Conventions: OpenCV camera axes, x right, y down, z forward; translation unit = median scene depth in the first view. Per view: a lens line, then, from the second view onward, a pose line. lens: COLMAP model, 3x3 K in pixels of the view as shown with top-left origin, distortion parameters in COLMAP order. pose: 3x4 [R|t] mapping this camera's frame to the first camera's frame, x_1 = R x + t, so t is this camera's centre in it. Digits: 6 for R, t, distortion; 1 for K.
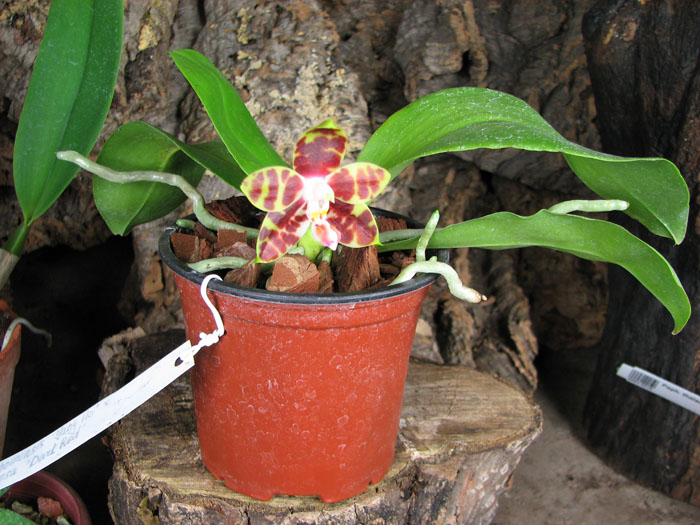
lens RADIAL K [[760.3, 0, 339.5], [0, 760.3, 286.0], [0, 0, 1]] dist [-0.092822, 0.000000]
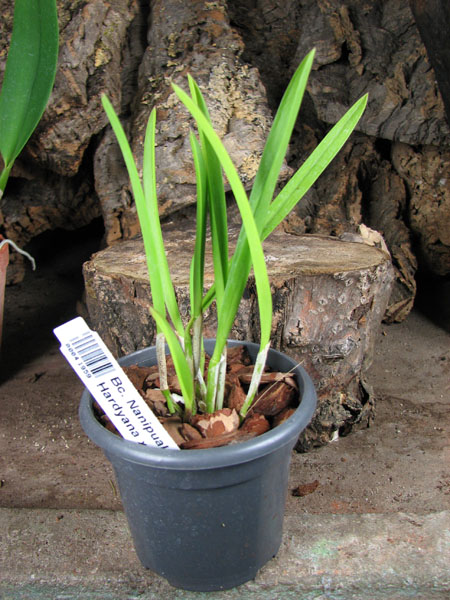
lens RADIAL K [[651.7, 0, 205.1], [0, 651.7, 283.6], [0, 0, 1]] dist [-0.092822, 0.000000]
pose [[0.976975, -0.066484, -0.202730, 0.144361], [0.050115, 0.995134, -0.084838, 0.194393], [0.207383, 0.072725, 0.975553, -0.093268]]
